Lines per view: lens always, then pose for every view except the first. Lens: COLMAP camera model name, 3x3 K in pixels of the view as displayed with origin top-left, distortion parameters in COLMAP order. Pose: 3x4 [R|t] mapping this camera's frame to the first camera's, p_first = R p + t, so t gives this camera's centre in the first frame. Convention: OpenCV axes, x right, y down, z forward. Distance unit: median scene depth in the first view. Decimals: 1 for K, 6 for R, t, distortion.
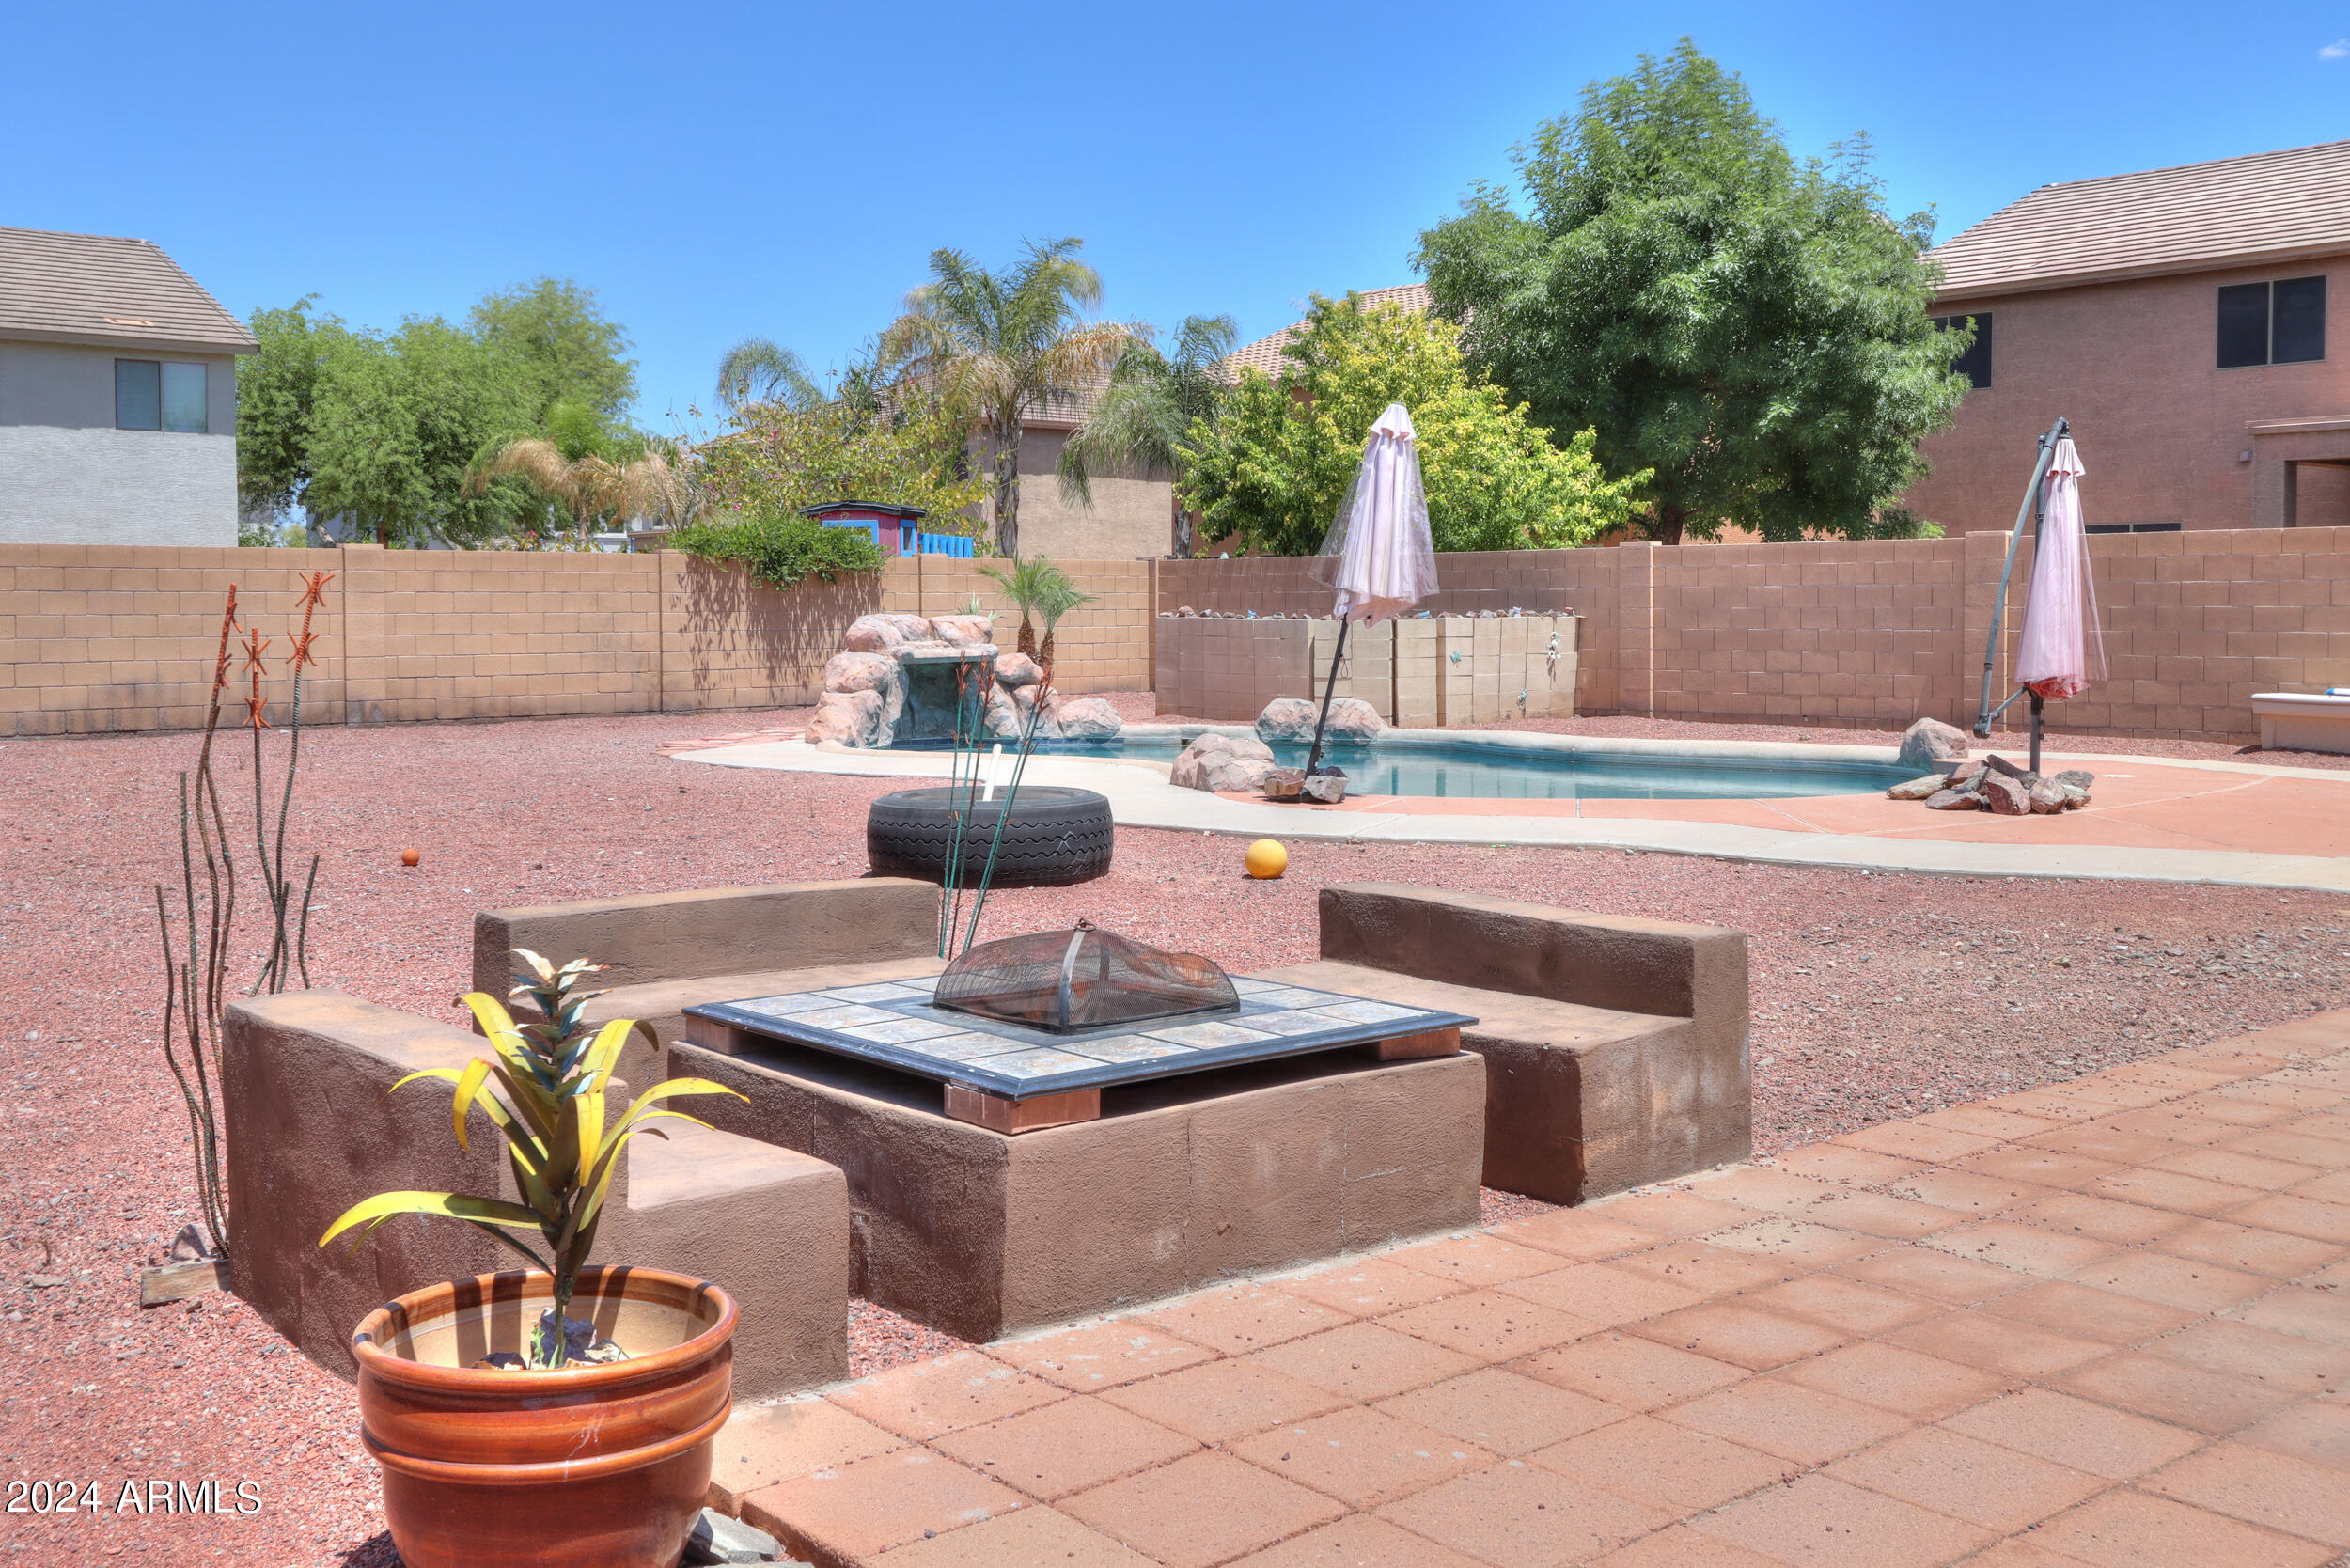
lens RADIAL K [[2301.6, 0, 1176.3], [0, 2301.6, 664.5], [0, 0, 1]] dist [0.013434, 0.000837]
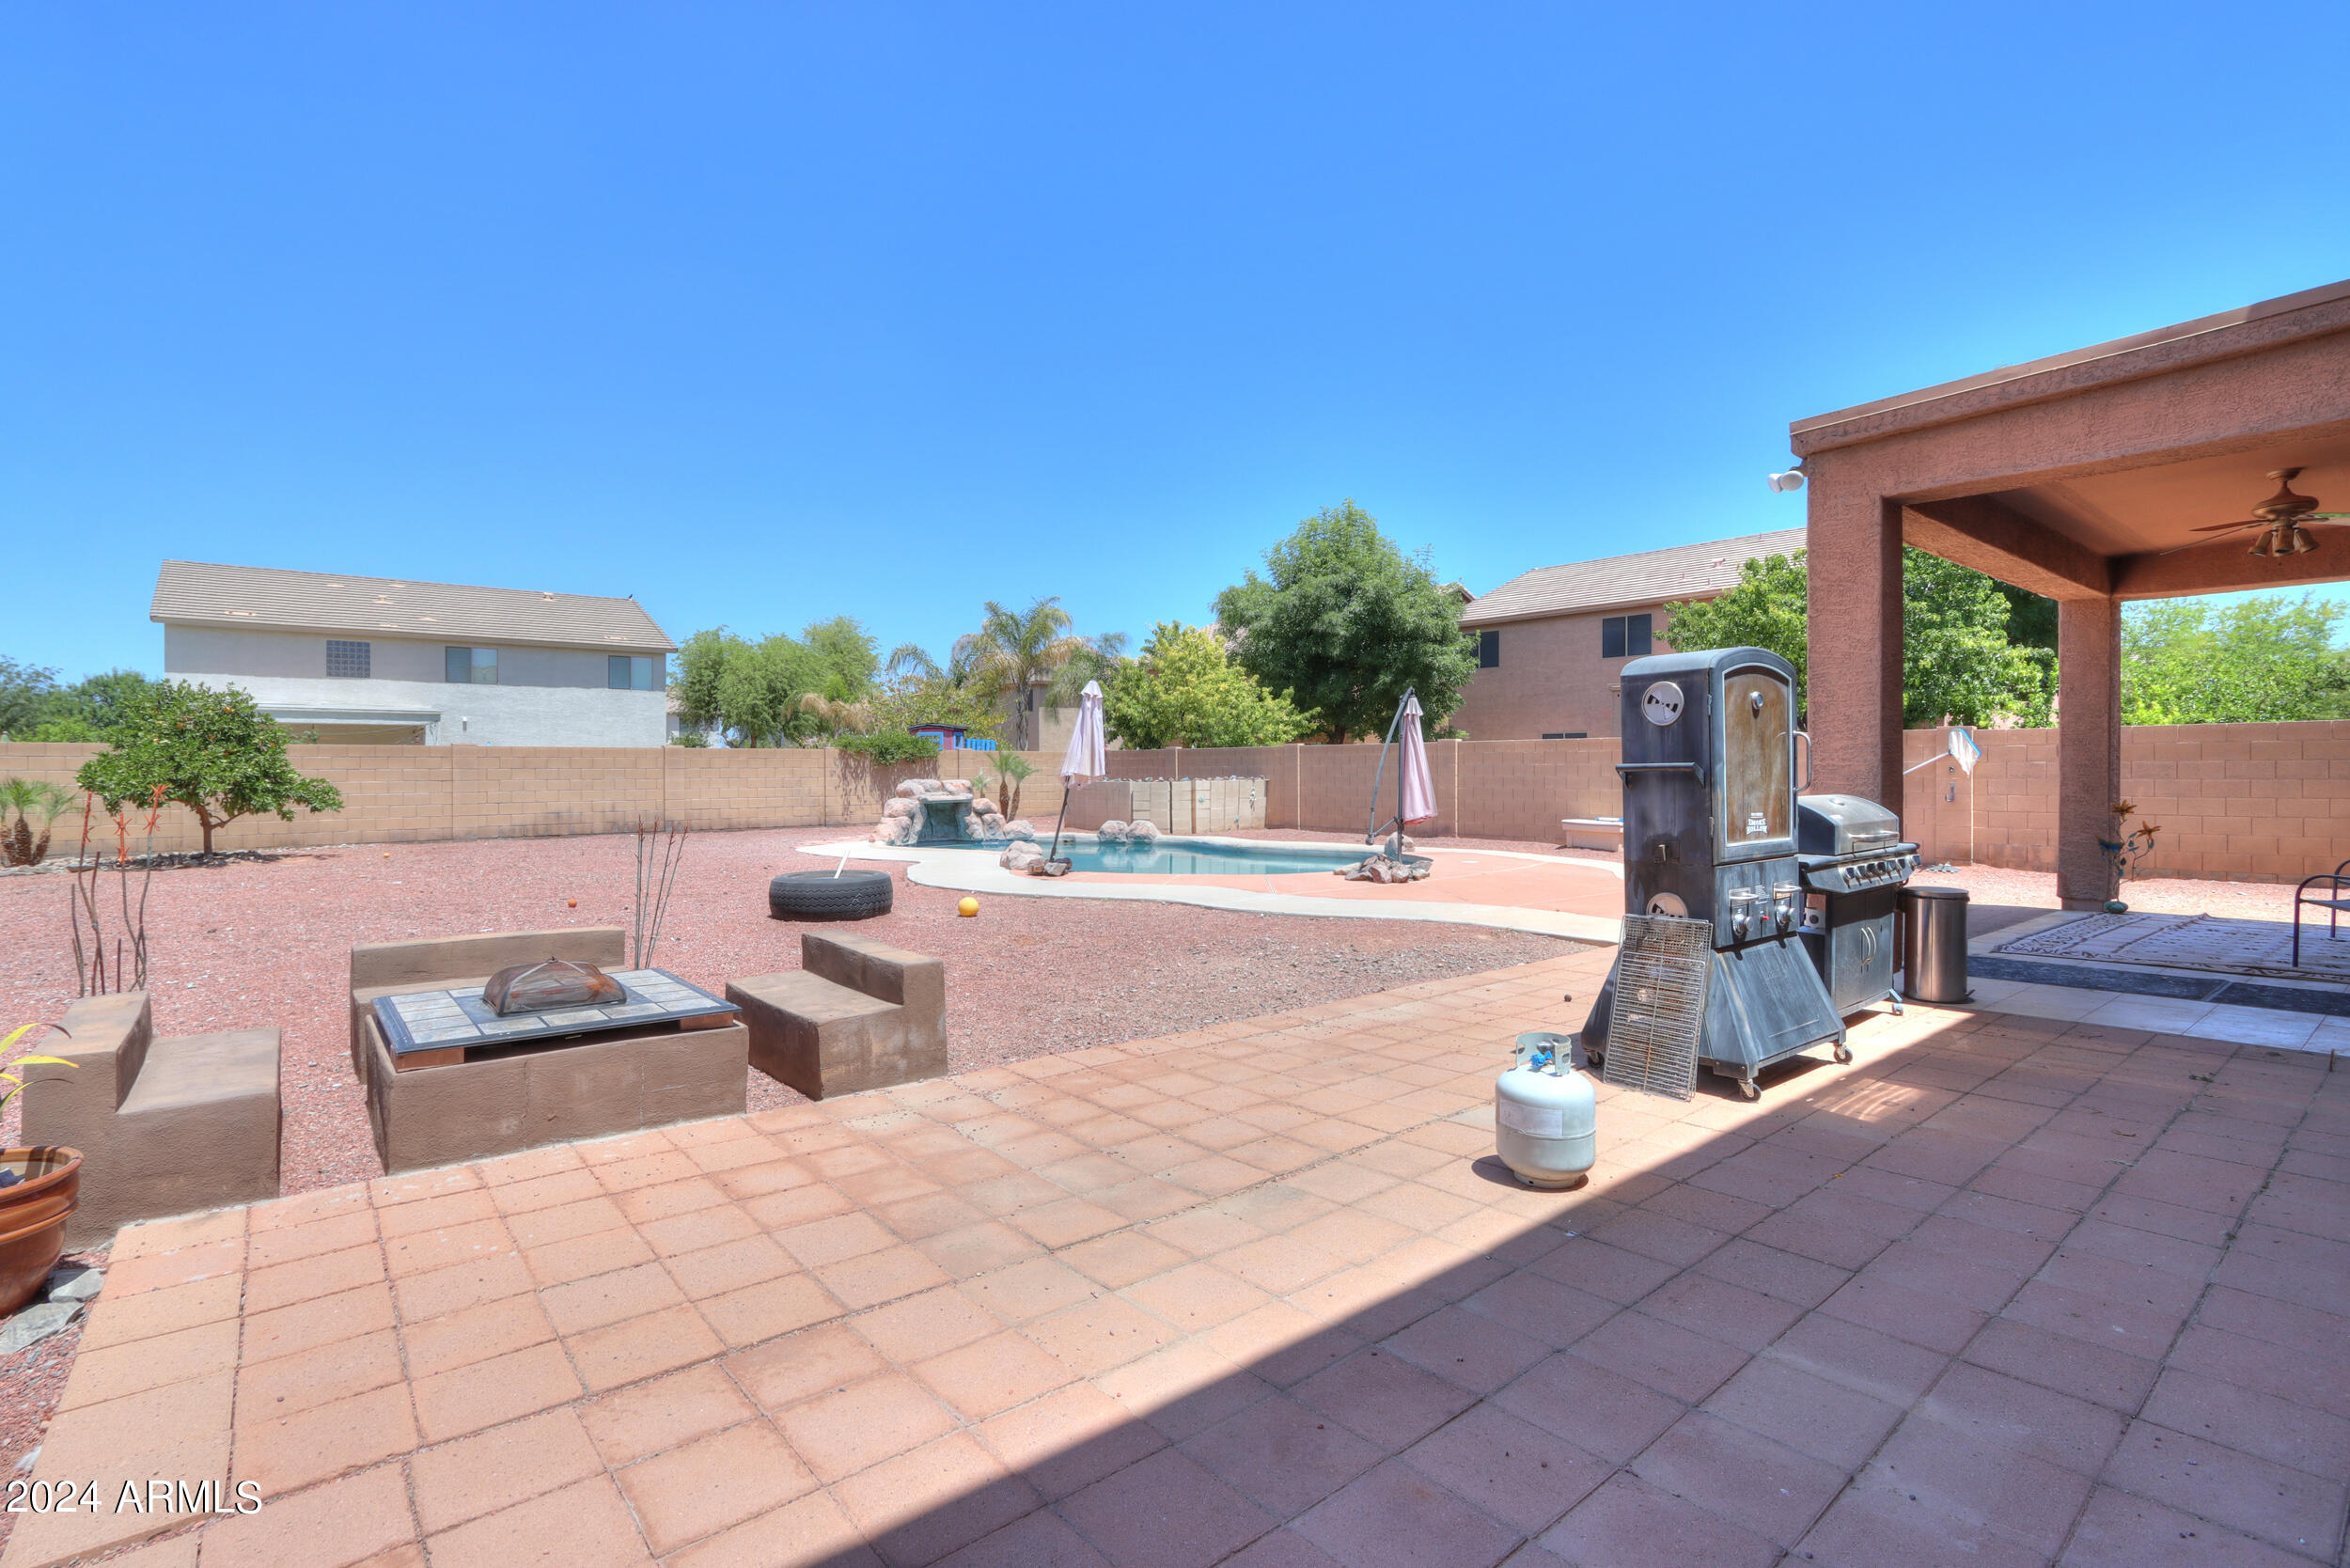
lens RADIAL K [[1106.9, 0, 1147.4], [0, 1106.9, 777.6], [0, 0, 1]] dist [-0.013763, 0.000277]
pose [[0.999585, 0.000297, -0.028804, 0.100266], [-0.000803, 0.999846, -0.017549, -0.005662], [0.028794, 0.017565, 0.999431, 0.011258]]
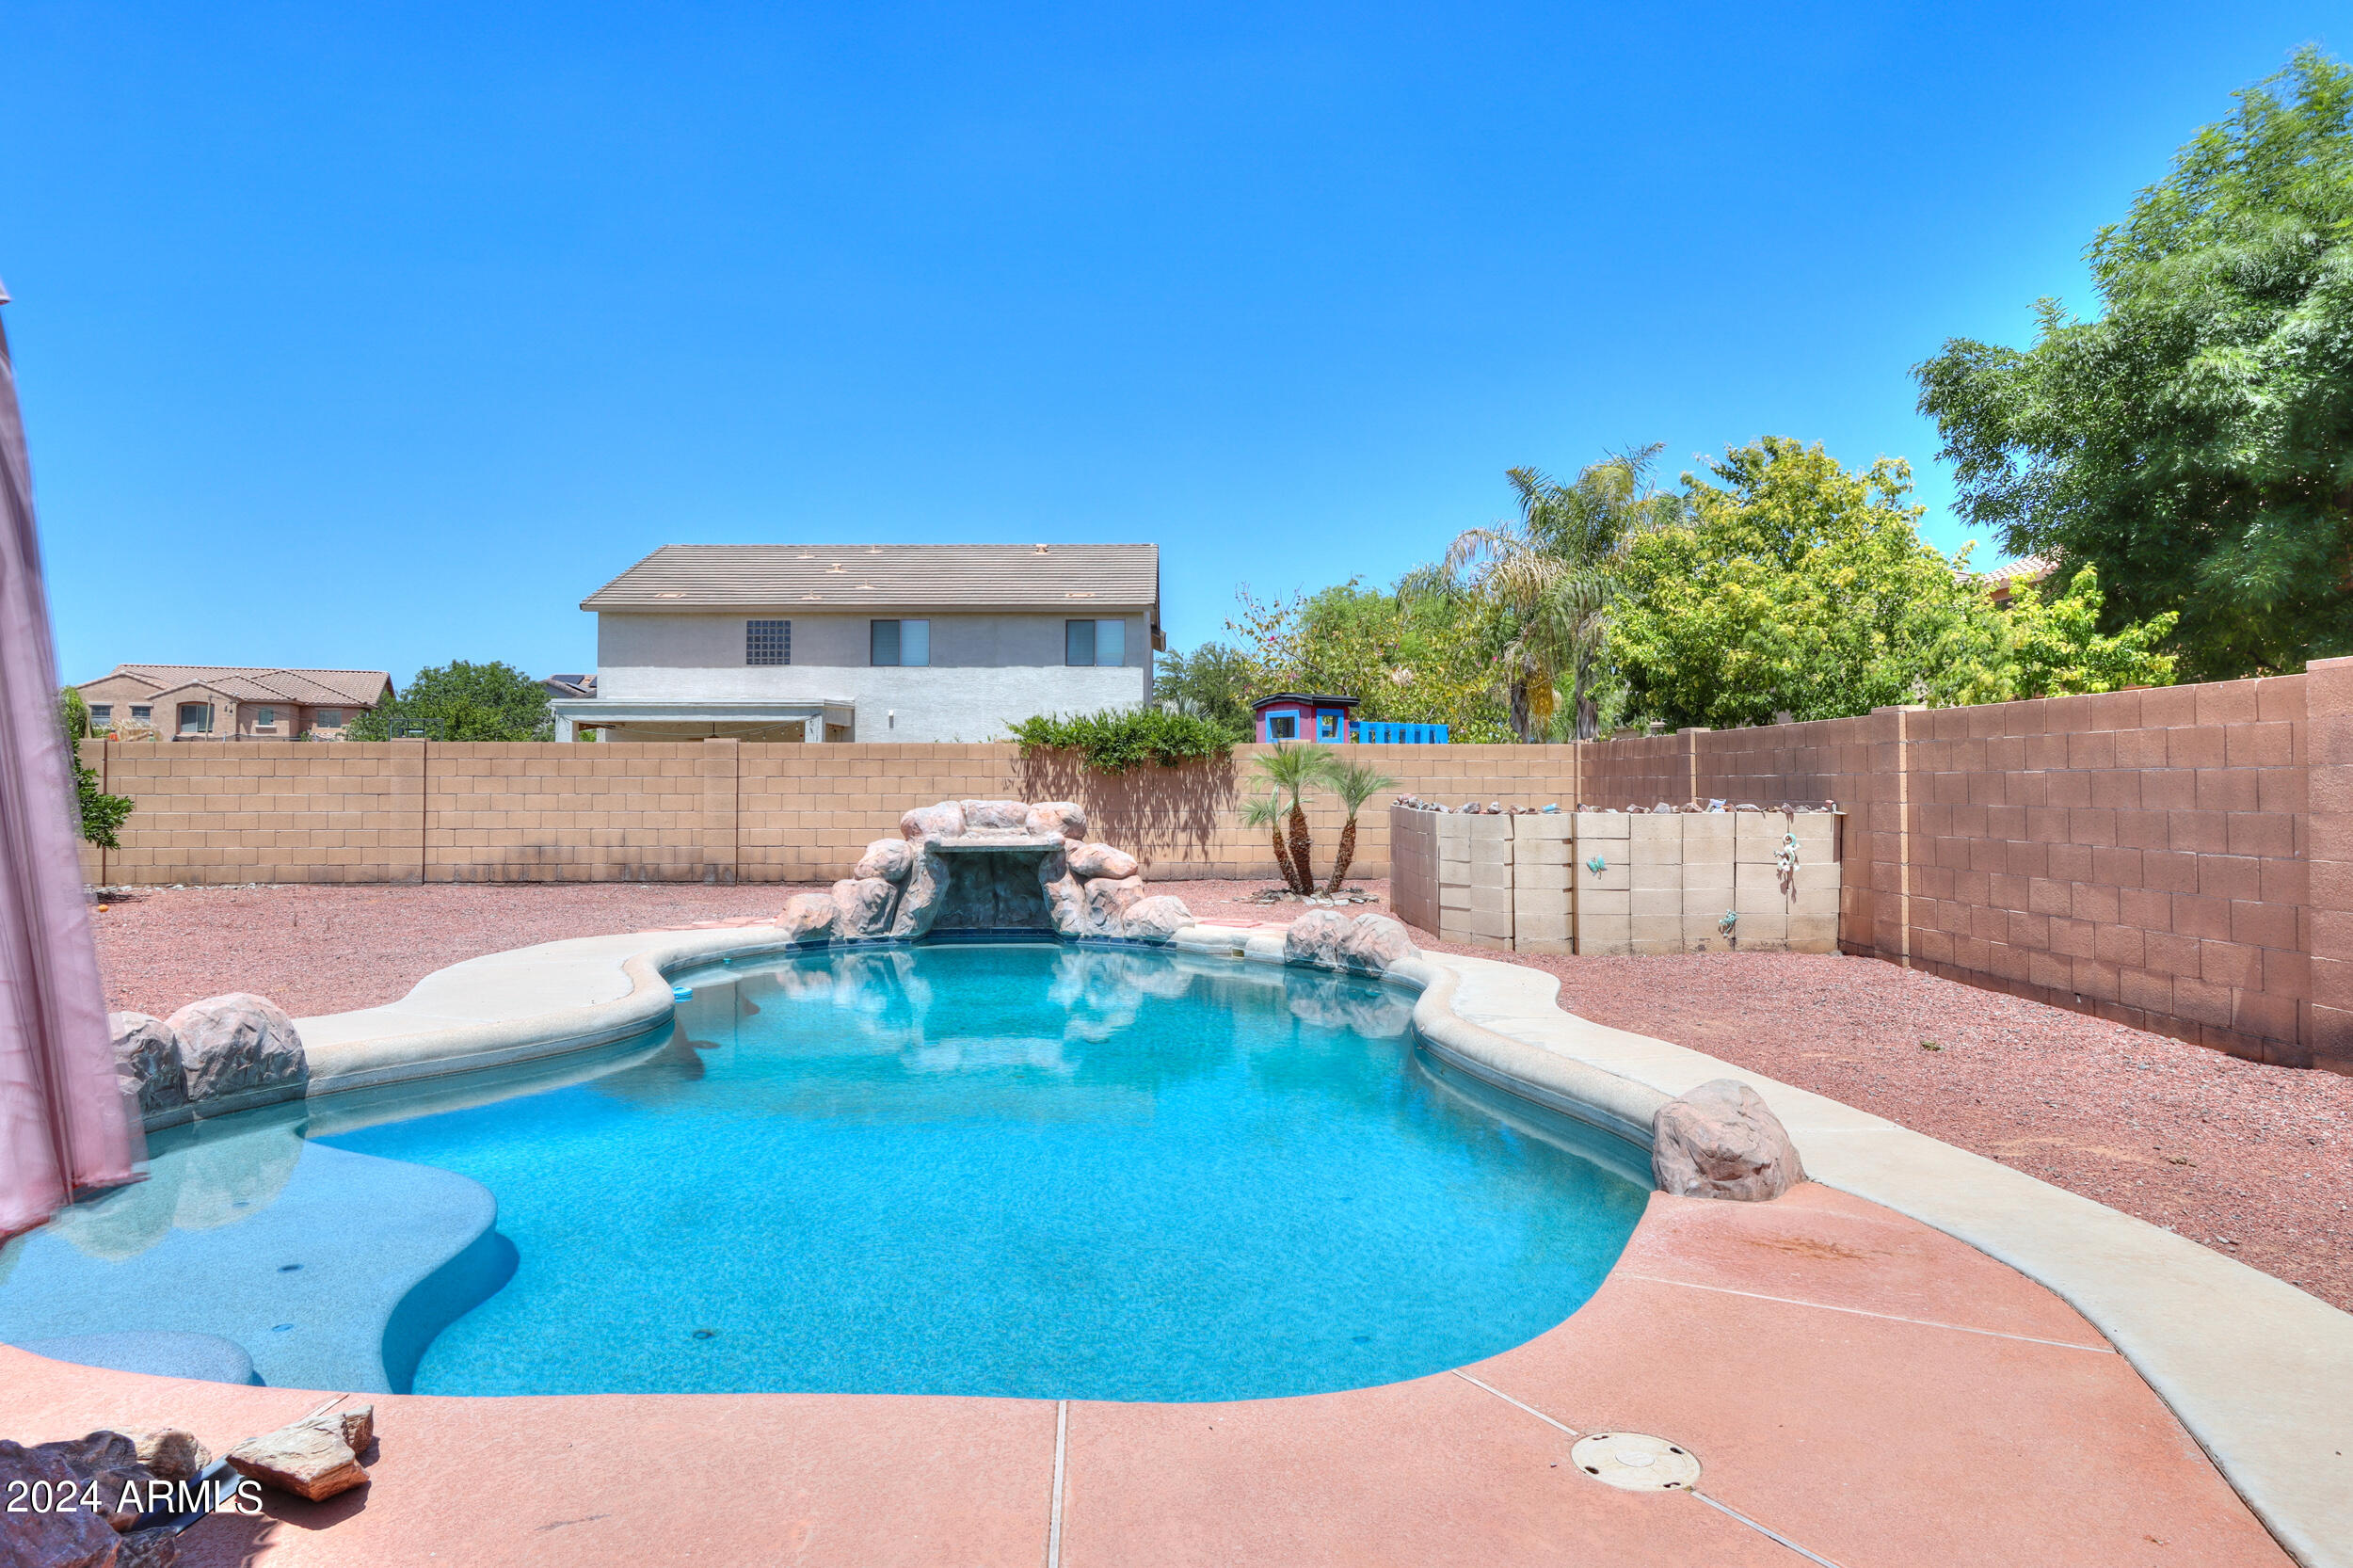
lens RADIAL K [[1417.2, 0, 1164.3], [0, 1417.2, 759.8], [0, 0, 1]] dist [-0.015330, 0.003849]
pose [[0.759553, -0.005713, -0.650421, 0.311796], [-0.019769, 0.999297, -0.031863, -0.019946], [0.650145, 0.037060, 0.758905, 0.544546]]
